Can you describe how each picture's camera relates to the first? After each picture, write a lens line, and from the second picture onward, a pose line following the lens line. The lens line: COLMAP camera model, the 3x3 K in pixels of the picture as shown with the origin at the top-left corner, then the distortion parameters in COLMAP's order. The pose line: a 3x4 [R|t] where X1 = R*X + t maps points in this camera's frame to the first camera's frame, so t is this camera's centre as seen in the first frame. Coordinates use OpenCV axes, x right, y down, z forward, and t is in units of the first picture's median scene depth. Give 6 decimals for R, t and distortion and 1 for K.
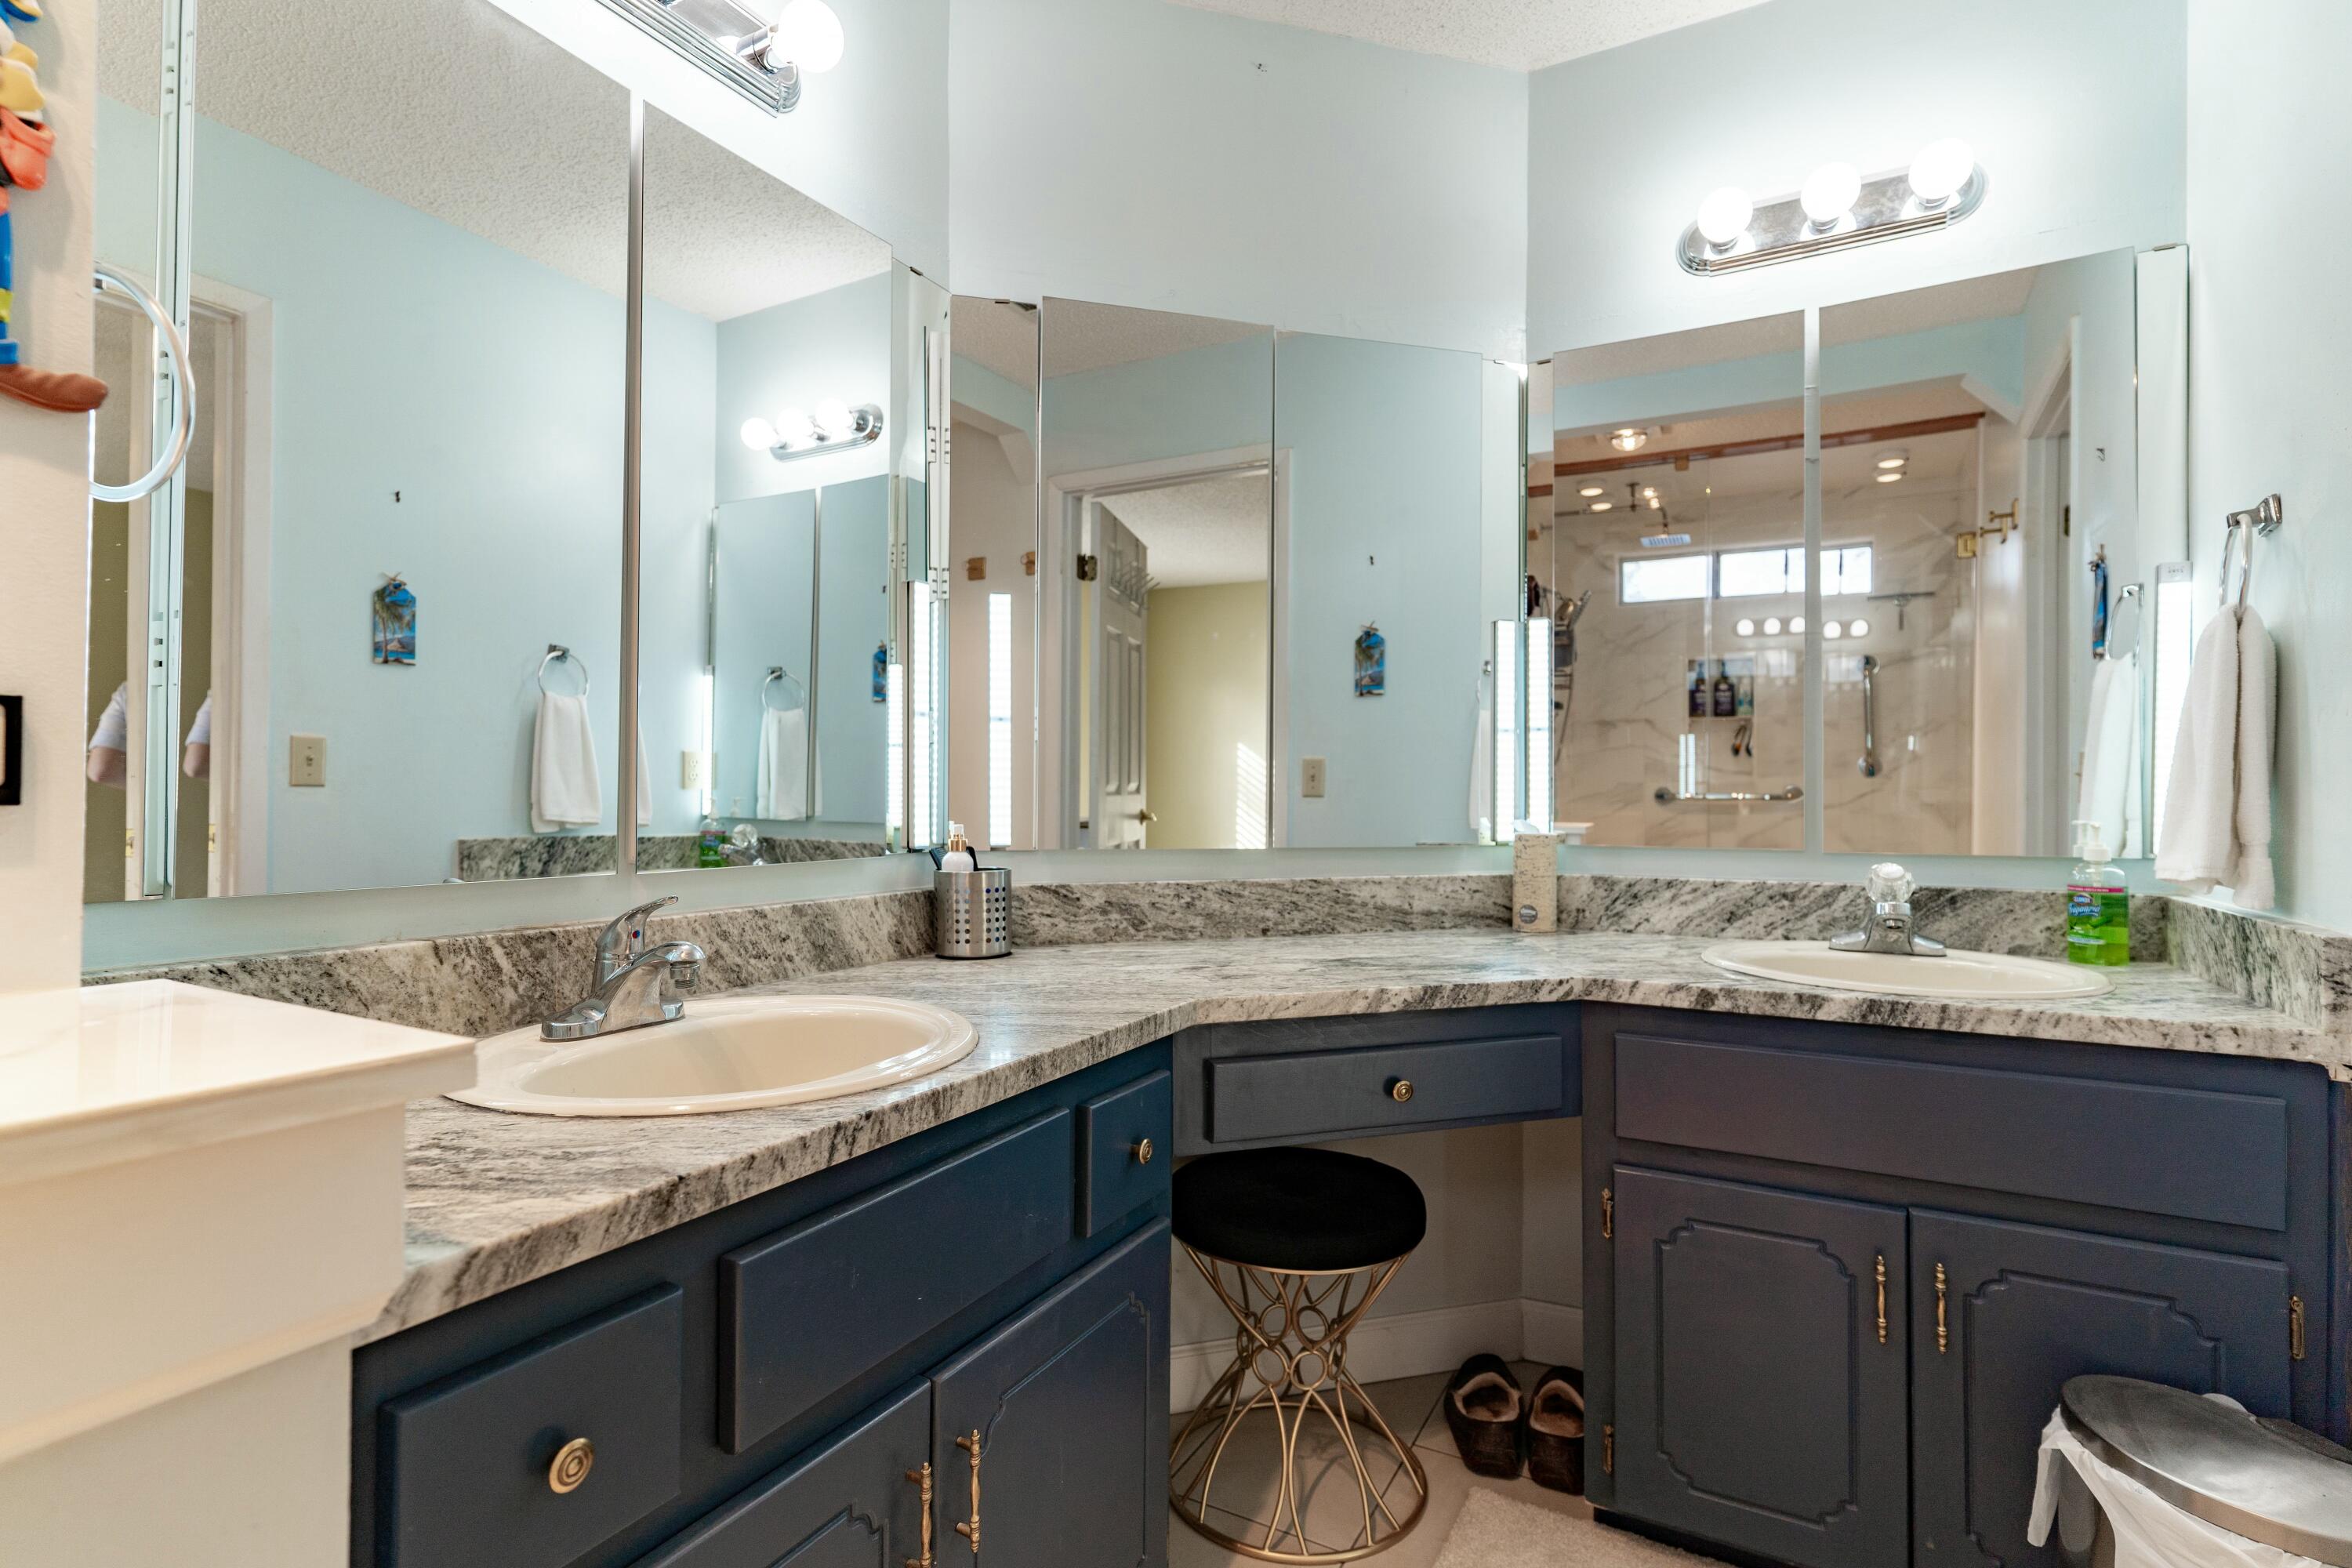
lens RADIAL K [[1128.3, 0, 1172.8], [0, 1128.3, 788.1], [0, 0, 1]] dist [0.000908, 0.000767]
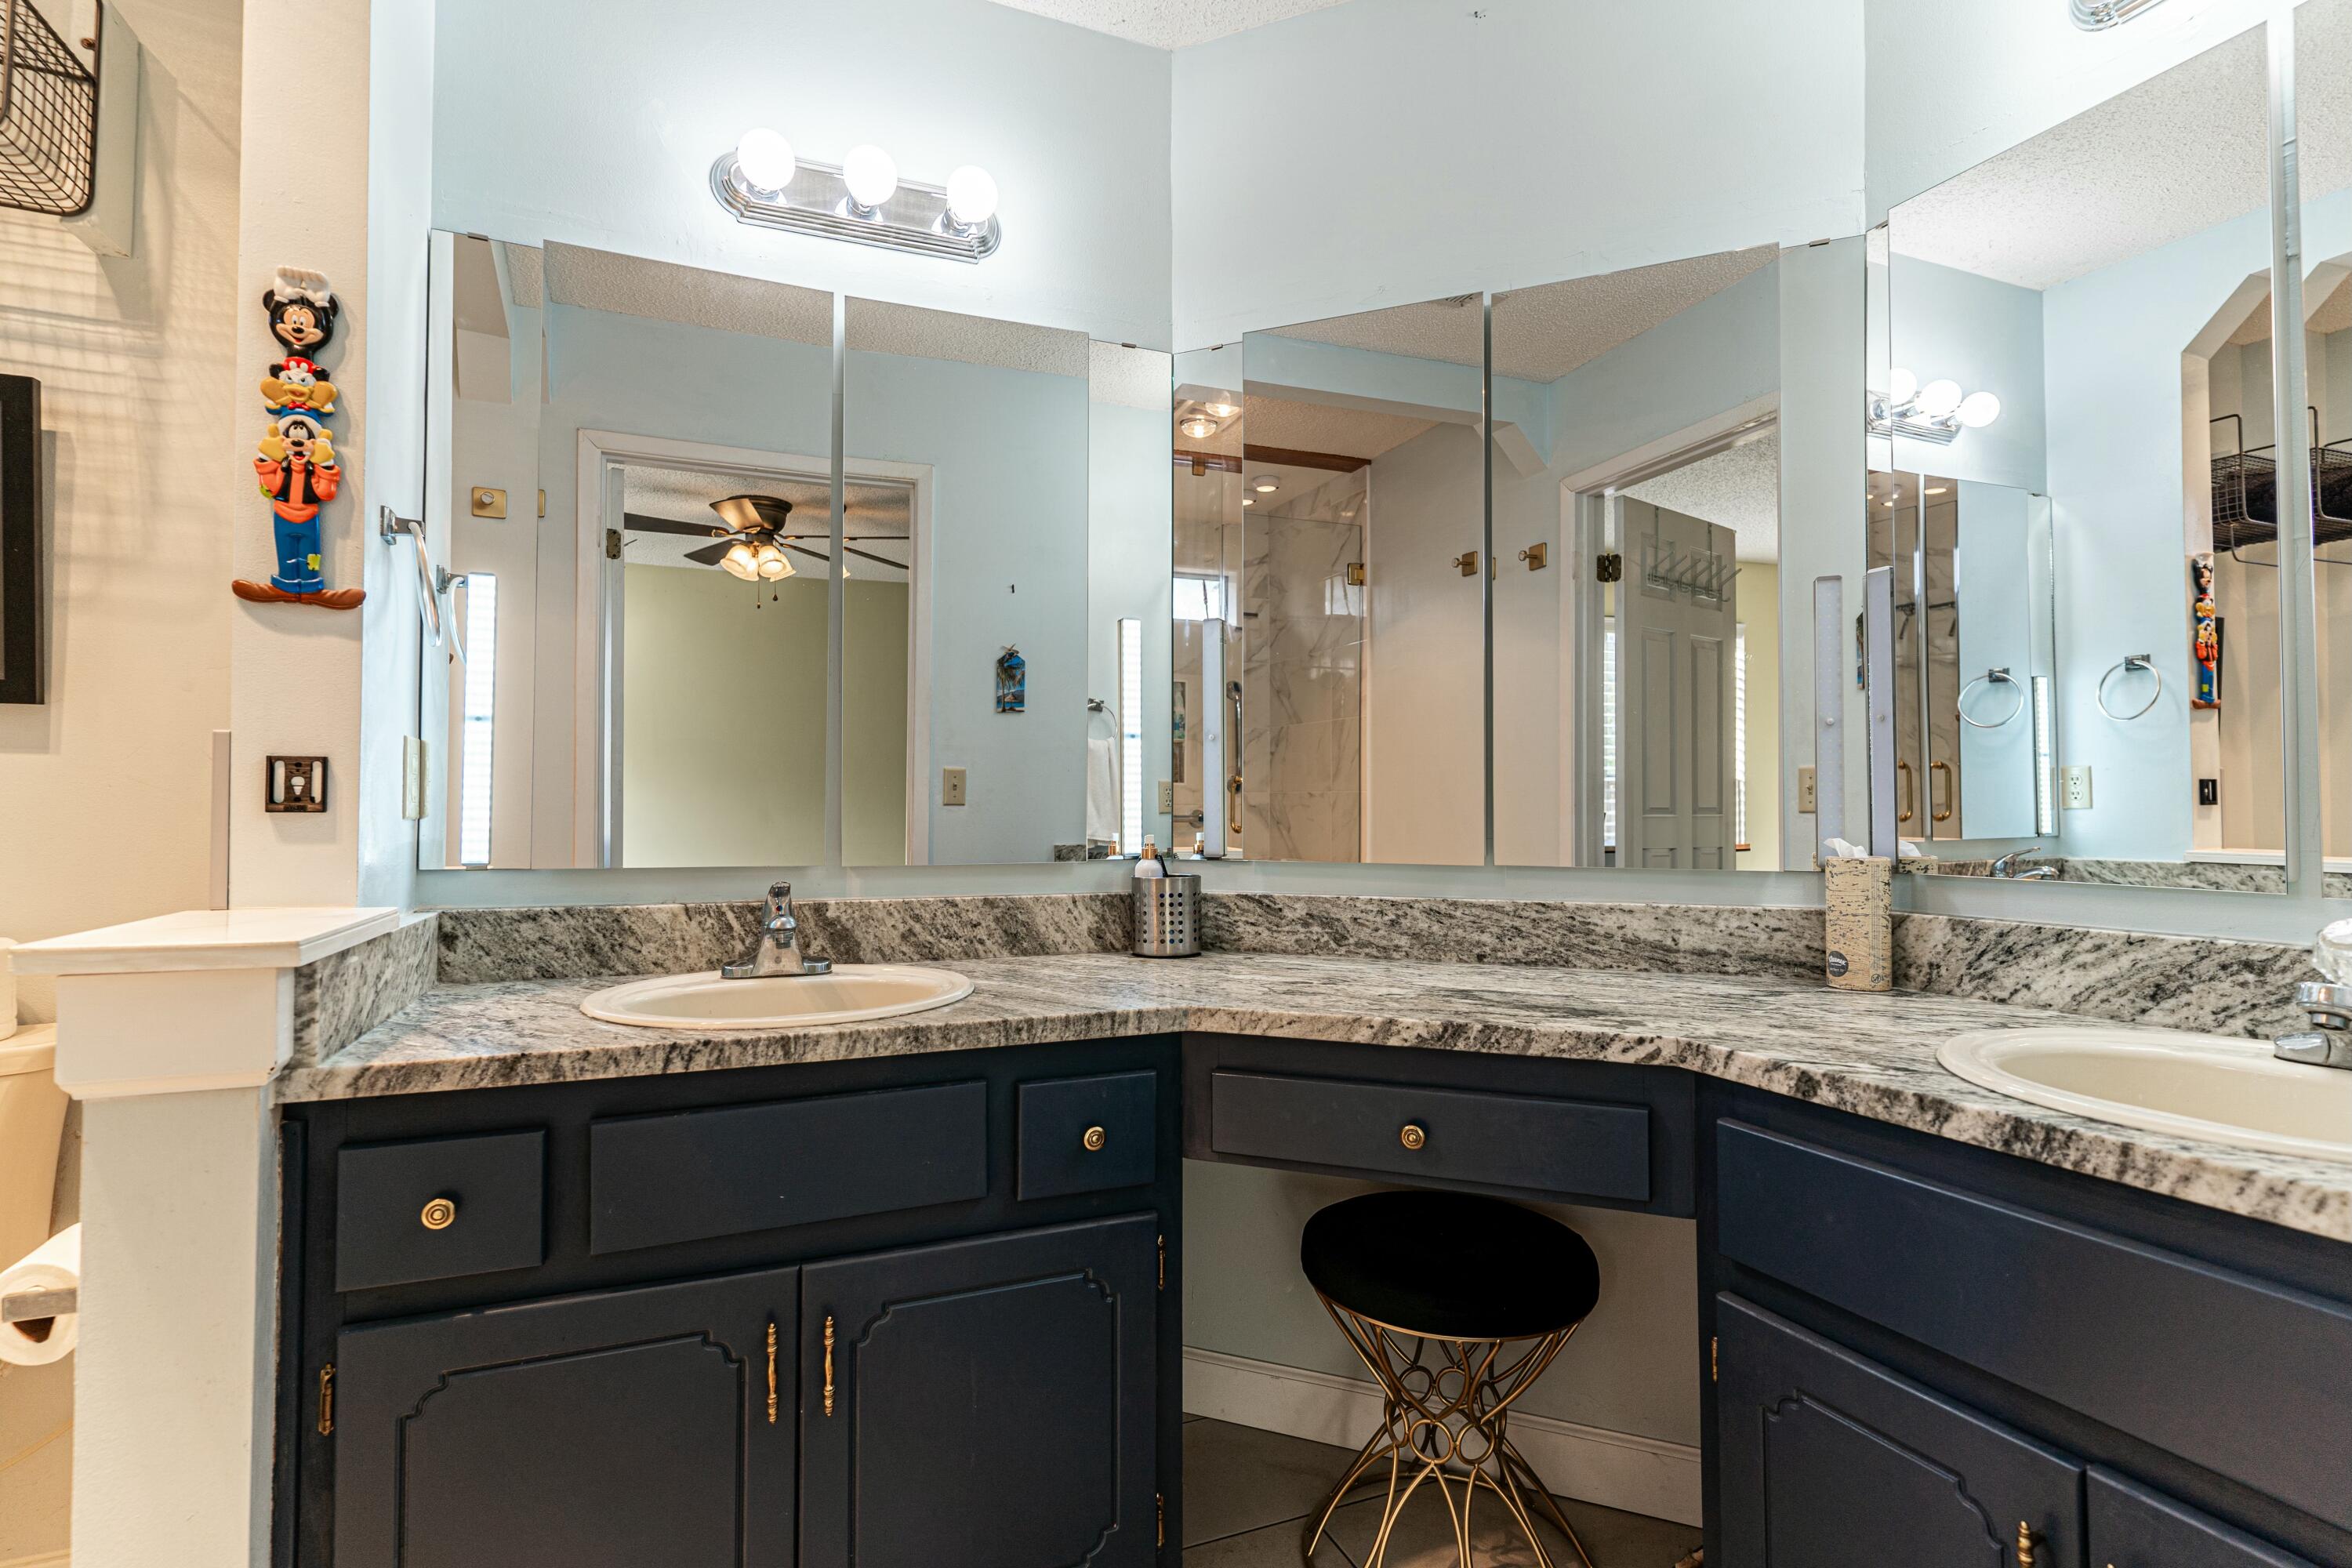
lens RADIAL K [[1135.1, 0, 1175.3], [0, 1135.1, 725.8], [0, 0, 1]] dist [0.003178, -0.000449]
pose [[0.777092, -0.048804, -0.627492, 0.609575], [0.005240, 0.997456, -0.071090, 0.005506], [0.629365, 0.051955, 0.775371, 0.160111]]
